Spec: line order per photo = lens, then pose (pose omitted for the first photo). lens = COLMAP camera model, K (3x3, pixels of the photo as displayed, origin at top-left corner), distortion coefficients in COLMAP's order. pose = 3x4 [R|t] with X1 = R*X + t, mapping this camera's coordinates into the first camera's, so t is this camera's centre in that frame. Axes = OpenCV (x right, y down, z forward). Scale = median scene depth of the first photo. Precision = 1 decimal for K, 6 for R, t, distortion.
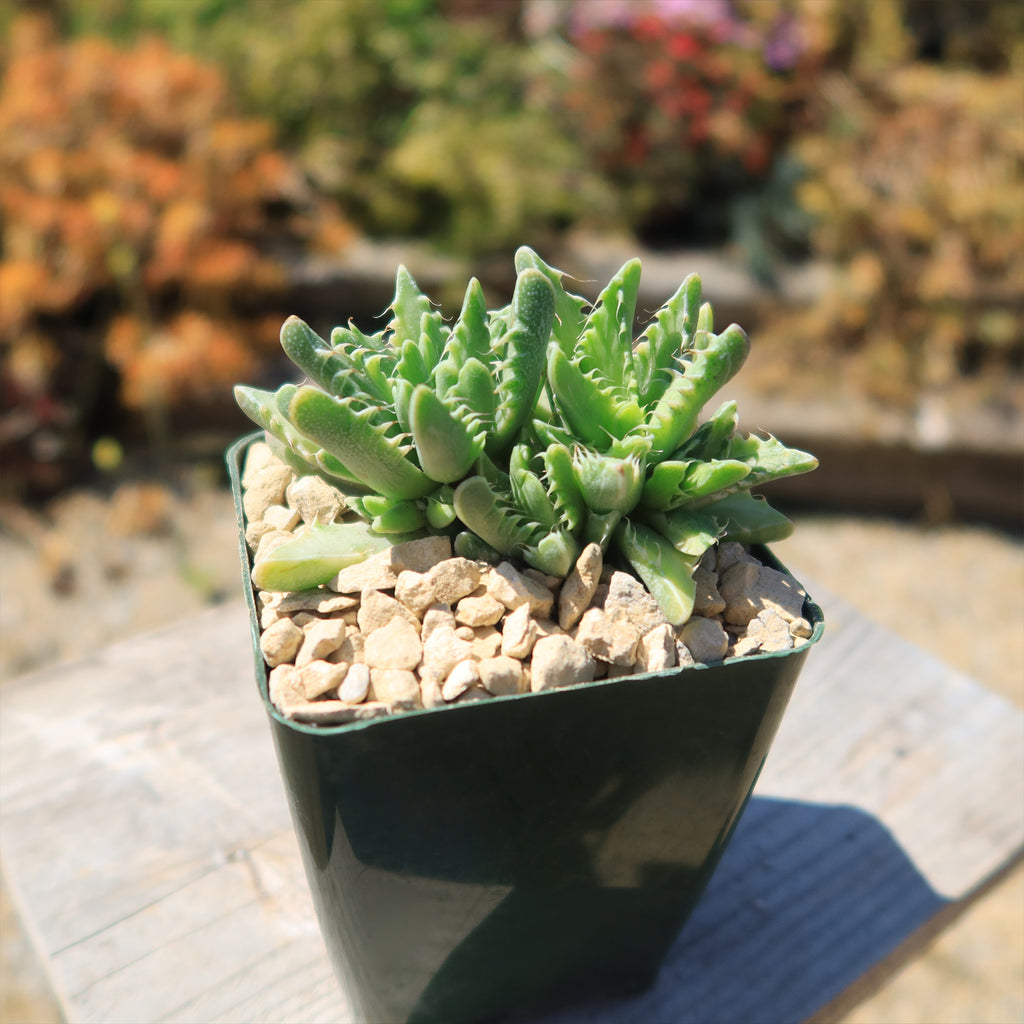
lens RADIAL K [[1060.6, 0, 512.0], [0, 1060.6, 512.0], [0, 0, 1]] dist [-0.003566, 0.000751]
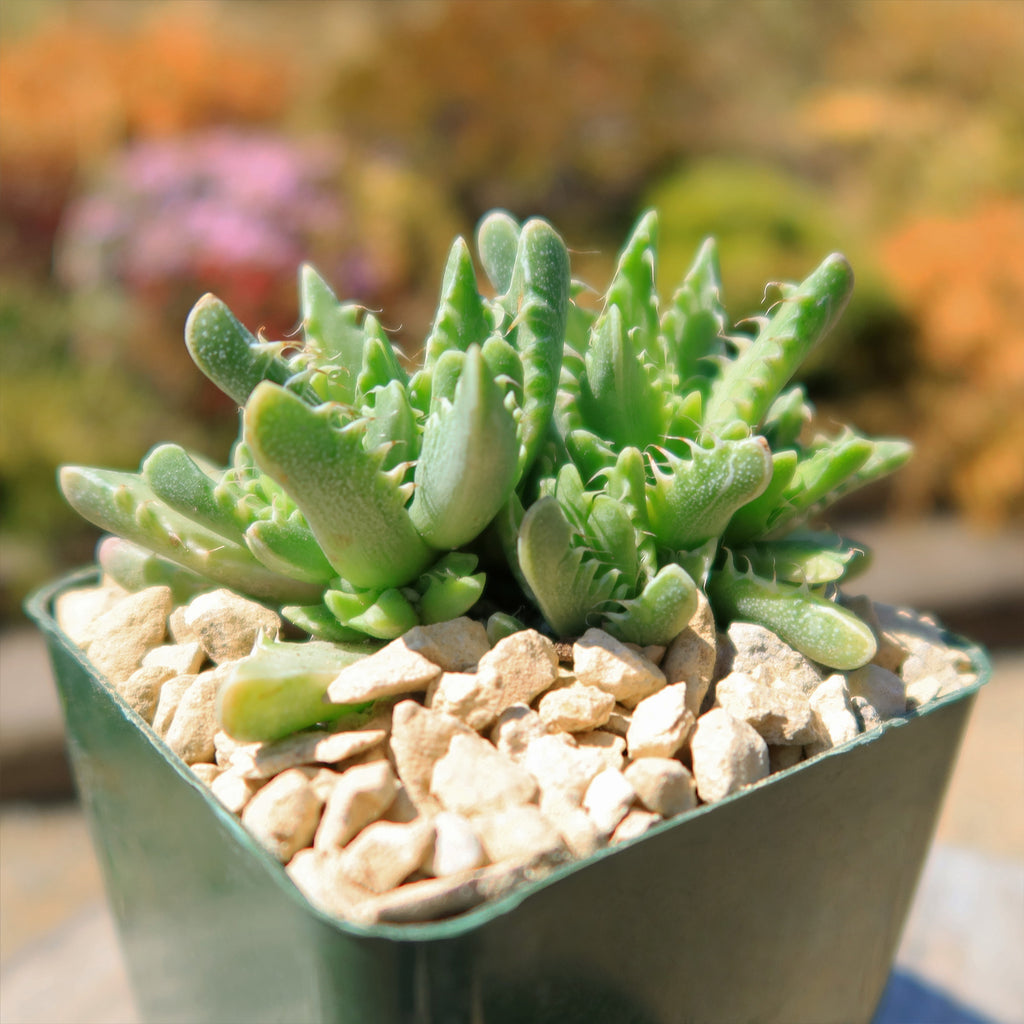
lens RADIAL K [[1162.3, 0, 553.2], [0, 1162.3, 546.0], [0, 0, 1]] dist [0.009207, 0.005616]
pose [[0.922438, -0.135326, 0.361655, -0.282528], [0.209405, 0.962211, -0.174065, 0.116708], [-0.324433, 0.236296, 0.915919, 0.338301]]
